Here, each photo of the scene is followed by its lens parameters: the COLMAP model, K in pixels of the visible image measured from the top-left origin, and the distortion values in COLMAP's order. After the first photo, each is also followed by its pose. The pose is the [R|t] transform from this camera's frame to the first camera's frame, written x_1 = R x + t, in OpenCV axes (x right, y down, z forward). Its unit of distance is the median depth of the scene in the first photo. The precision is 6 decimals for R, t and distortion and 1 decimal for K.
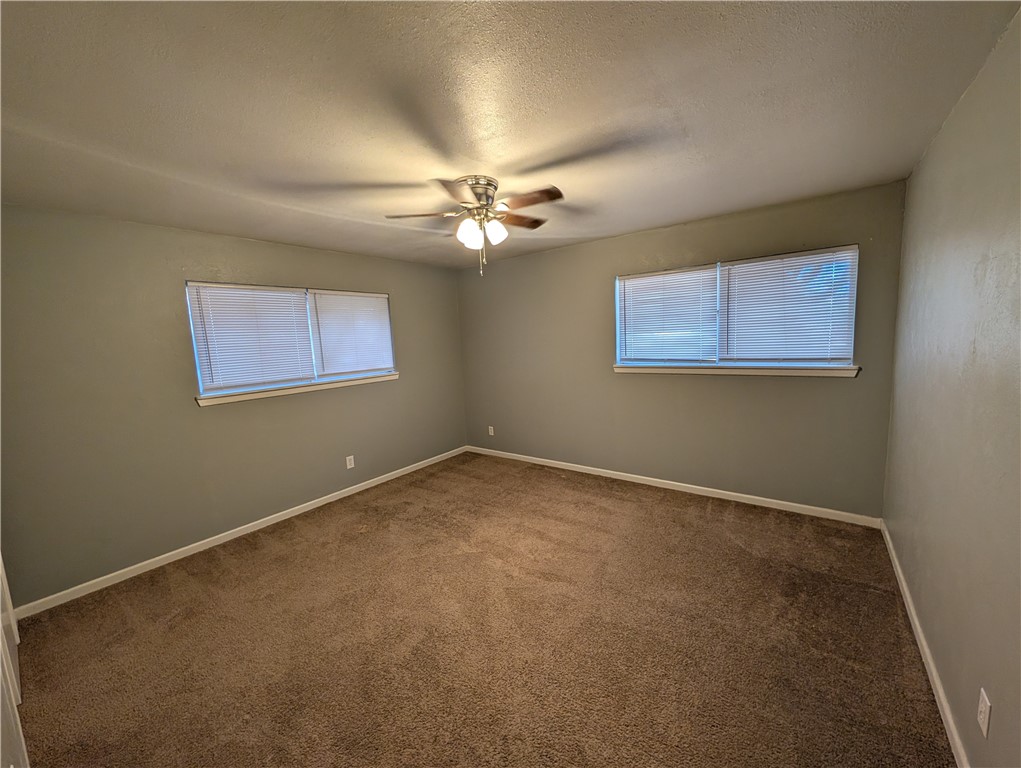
lens RADIAL K [[393.3, 0, 508.8], [0, 393.3, 382.2], [0, 0, 1]] dist [-0.000521, 0.000430]
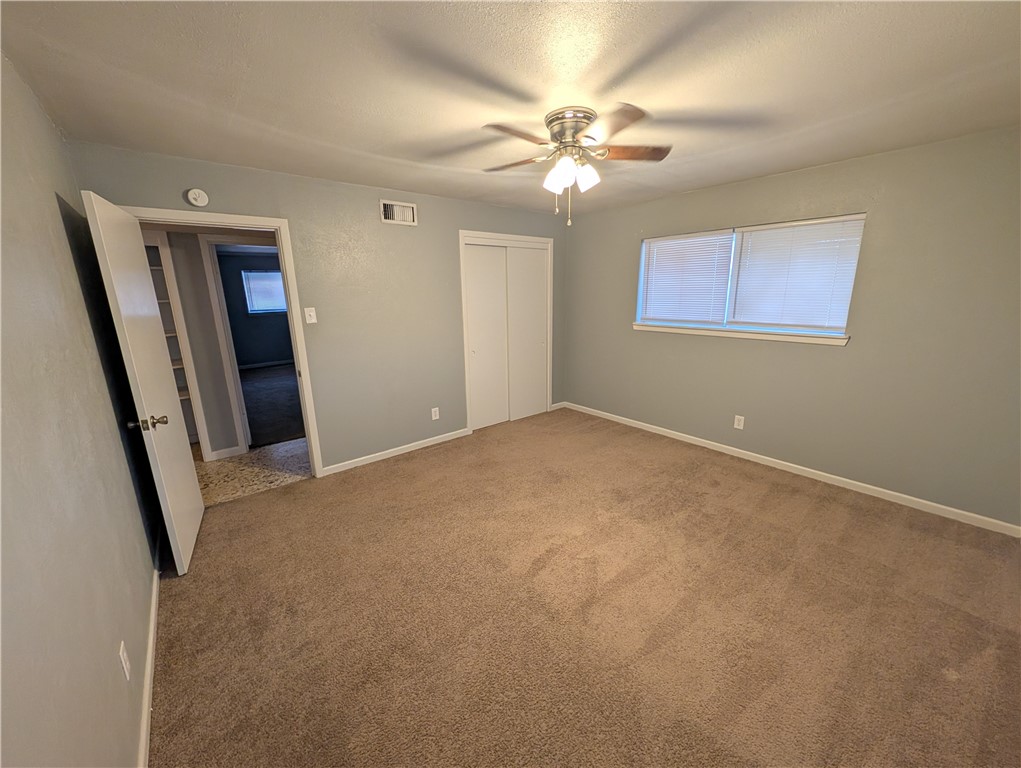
lens RADIAL K [[393.3, 0, 512.0], [0, 393.3, 380.7], [0, 0, 1]] dist [-0.000521, 0.000430]
pose [[-0.213773, 0.275577, -0.937208, 0.588996], [-0.090760, 0.949633, 0.299932, -0.125414], [0.972658, 0.149178, -0.177995, 0.701420]]
